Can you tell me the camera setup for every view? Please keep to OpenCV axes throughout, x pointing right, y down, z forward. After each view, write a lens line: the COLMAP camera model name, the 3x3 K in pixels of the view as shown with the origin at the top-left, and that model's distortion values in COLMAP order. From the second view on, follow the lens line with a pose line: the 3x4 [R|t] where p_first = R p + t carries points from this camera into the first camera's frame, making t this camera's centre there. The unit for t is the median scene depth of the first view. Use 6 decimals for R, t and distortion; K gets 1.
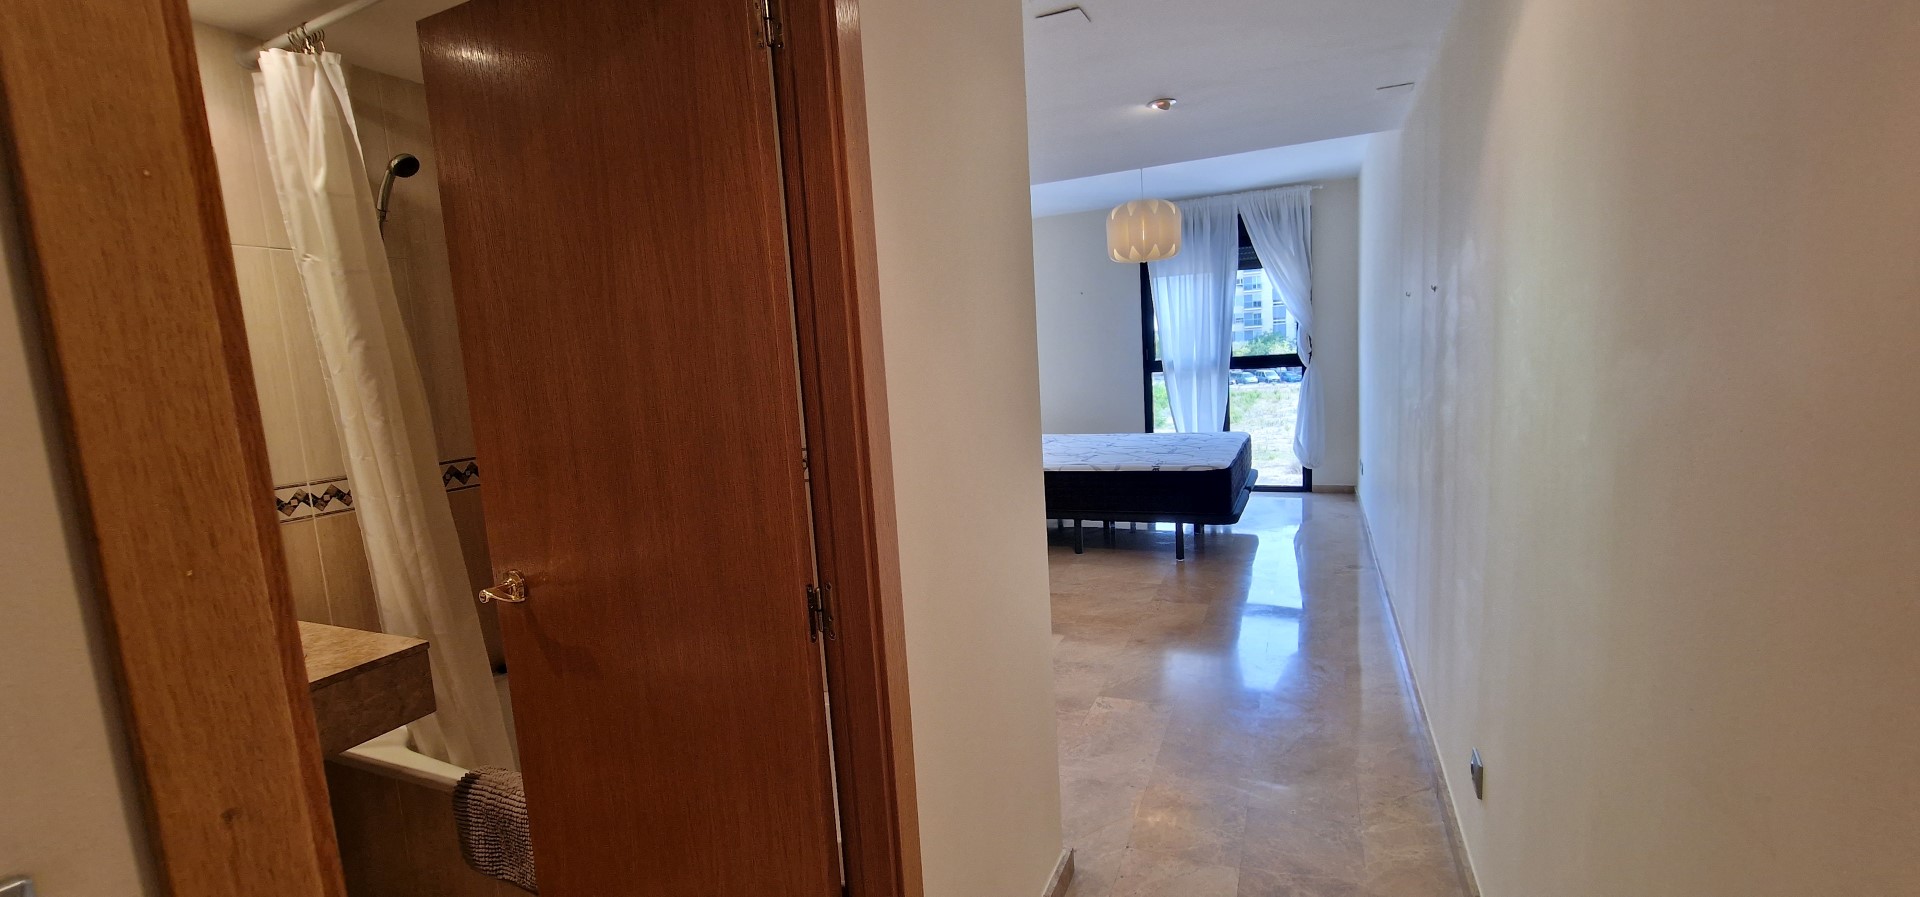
lens RADIAL K [[788.3, 0, 955.3], [0, 788.3, 451.2], [0, 0, 1]] dist [0.003546, -0.002981]
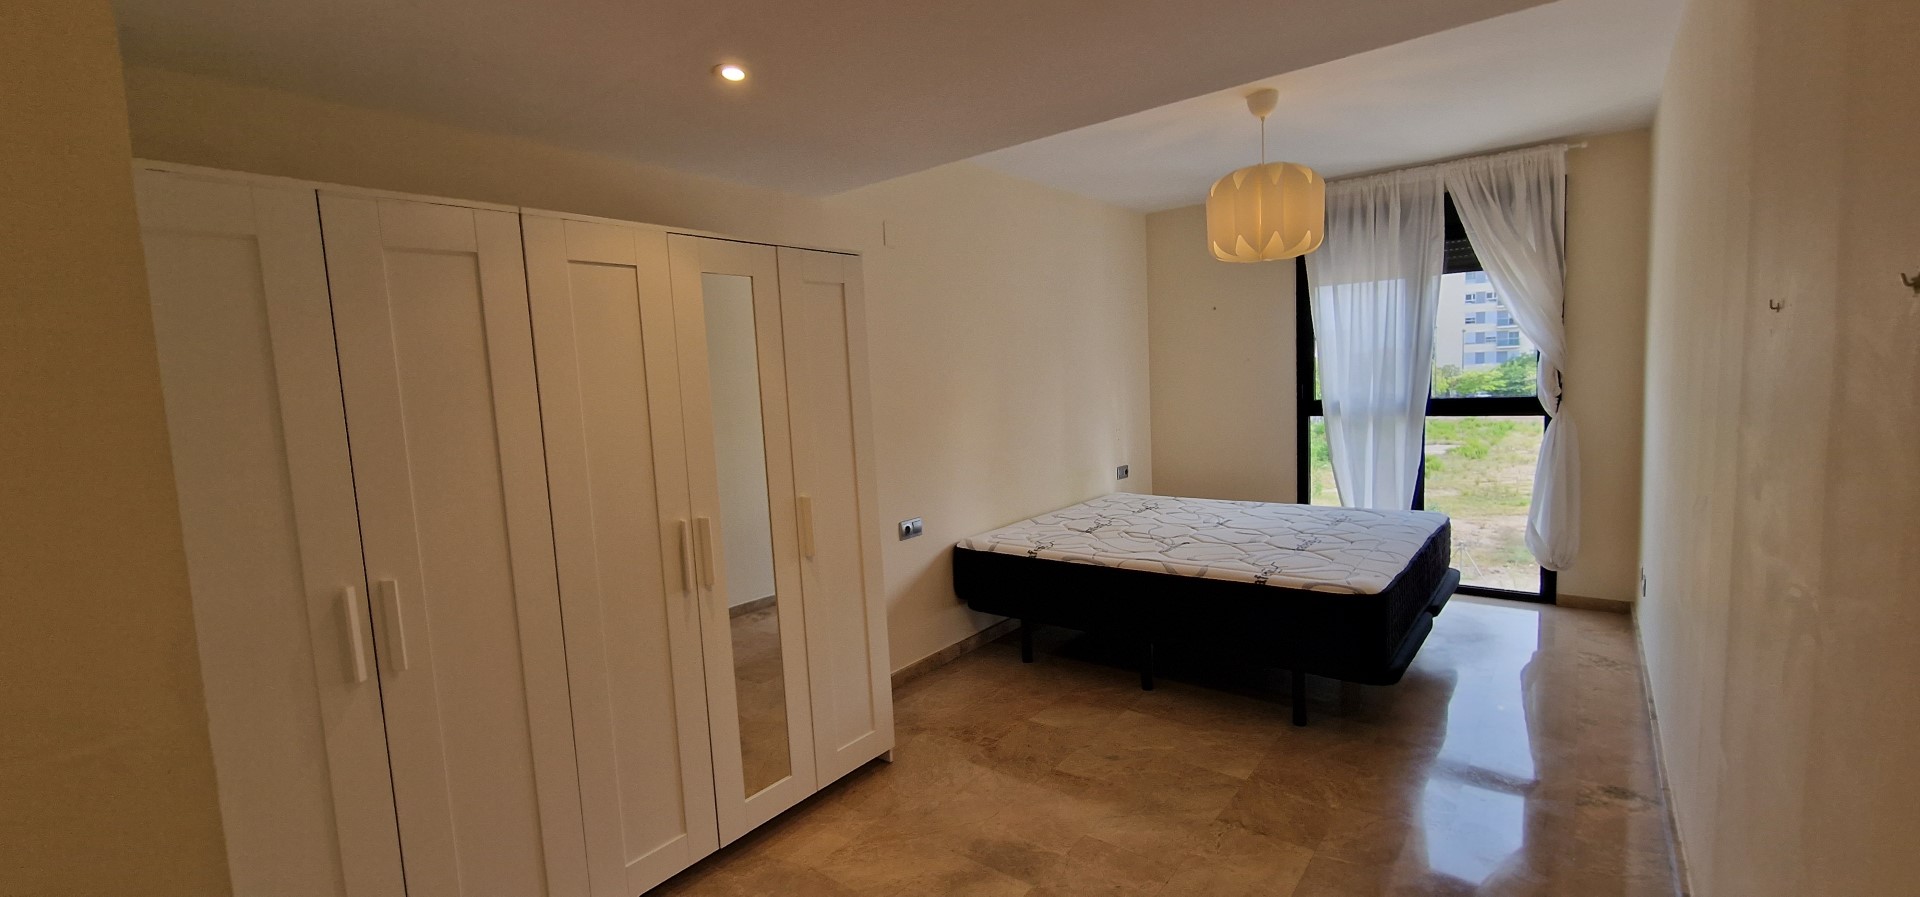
lens RADIAL K [[788.3, 0, 955.3], [0, 788.3, 451.2], [0, 0, 1]] dist [0.003546, -0.002981]
pose [[0.968636, 0.039998, -0.245245, 0.122892], [-0.045186, 0.998857, -0.015561, -0.045232], [0.244342, 0.026154, 0.969336, 0.233506]]
